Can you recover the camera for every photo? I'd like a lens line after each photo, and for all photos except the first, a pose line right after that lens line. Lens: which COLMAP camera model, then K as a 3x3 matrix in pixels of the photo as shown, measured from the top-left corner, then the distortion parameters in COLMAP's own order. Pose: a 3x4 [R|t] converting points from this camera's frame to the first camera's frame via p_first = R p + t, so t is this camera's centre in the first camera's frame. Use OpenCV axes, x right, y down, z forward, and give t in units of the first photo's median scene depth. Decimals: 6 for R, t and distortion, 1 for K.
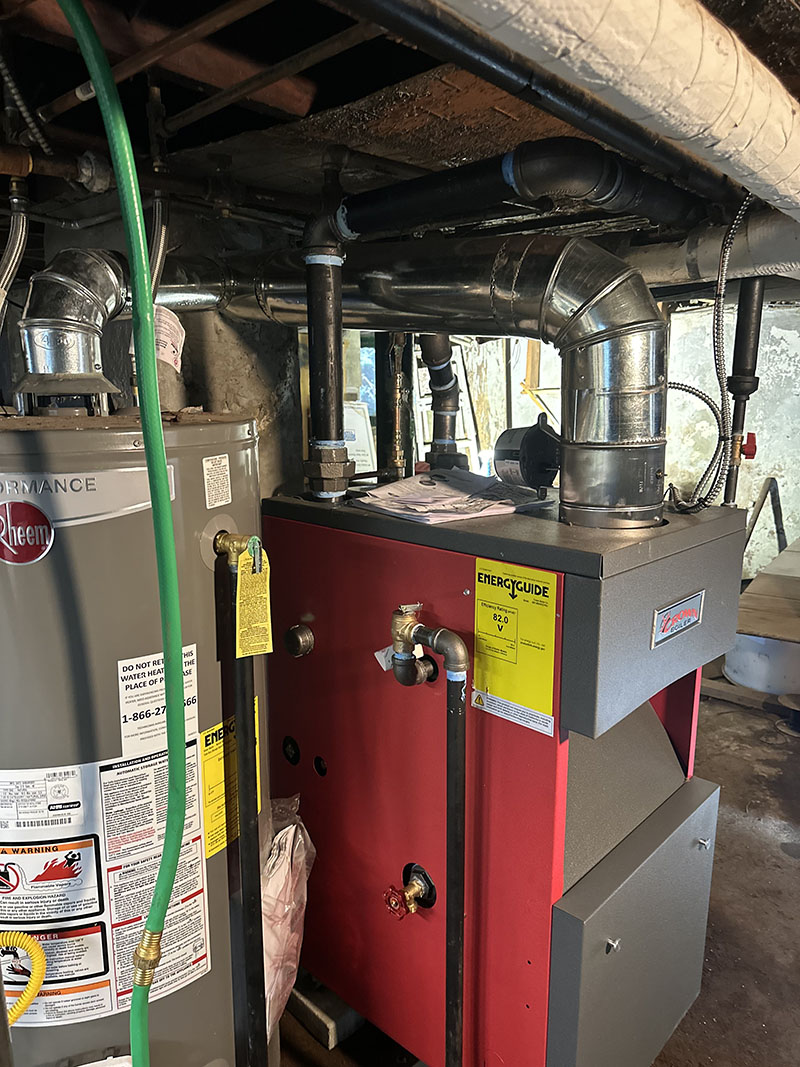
lens RADIAL K [[761.2, 0, 400.0], [0, 761.2, 533.5], [0, 0, 1]] dist [0.004325, 0.001089]
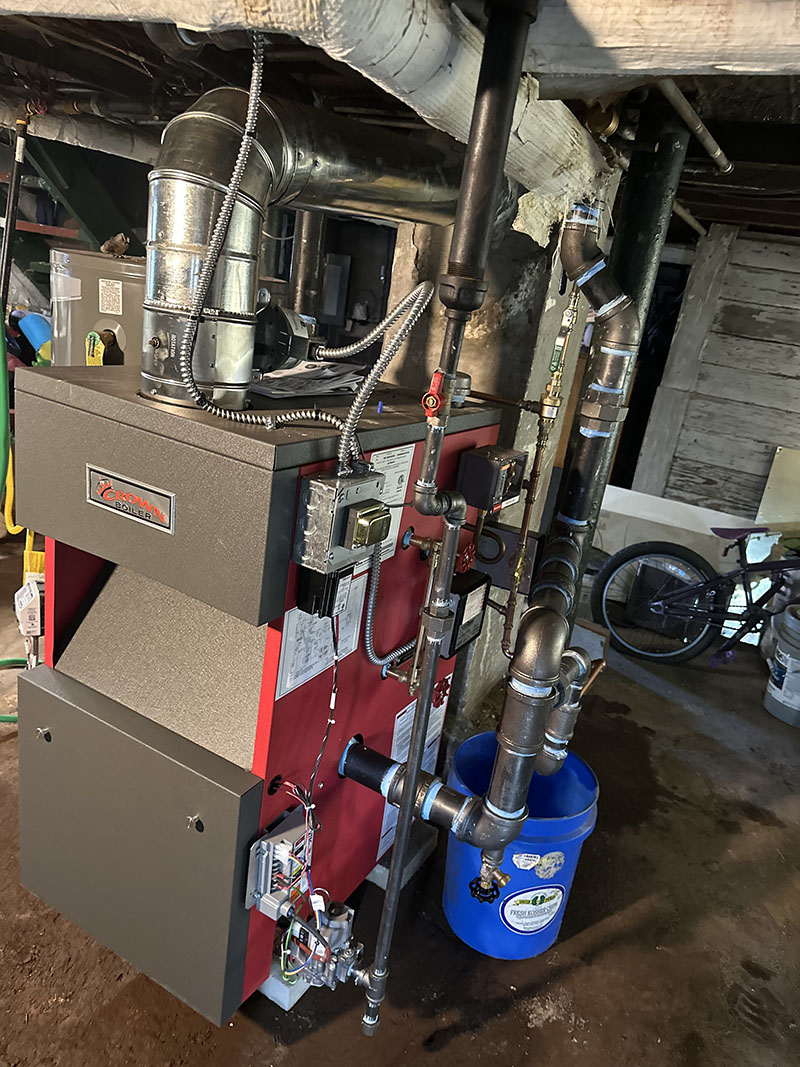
lens RADIAL K [[761.2, 0, 400.0], [0, 761.2, 533.5], [0, 0, 1]] dist [0.004325, 0.001089]
pose [[0.228059, 0.326317, -0.917337, 1.175117], [-0.330601, 0.912143, 0.242278, -0.161729], [0.915801, 0.248018, 0.315903, 0.951247]]
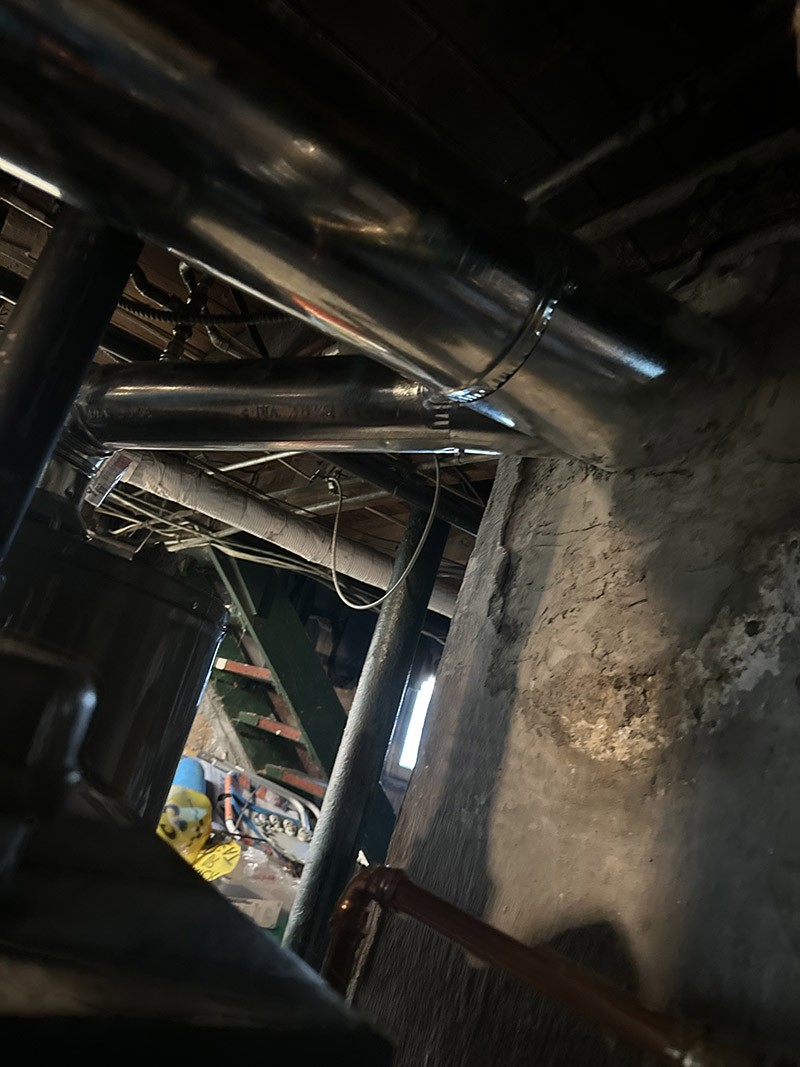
lens RADIAL K [[761.2, 0, 400.0], [0, 761.2, 533.5], [0, 0, 1]] dist [0.004325, 0.001089]
pose [[-0.202091, -0.334440, -0.920494, 0.246561], [-0.462383, 0.861122, -0.211354, -0.158462], [0.863343, 0.382908, -0.328665, 1.427022]]
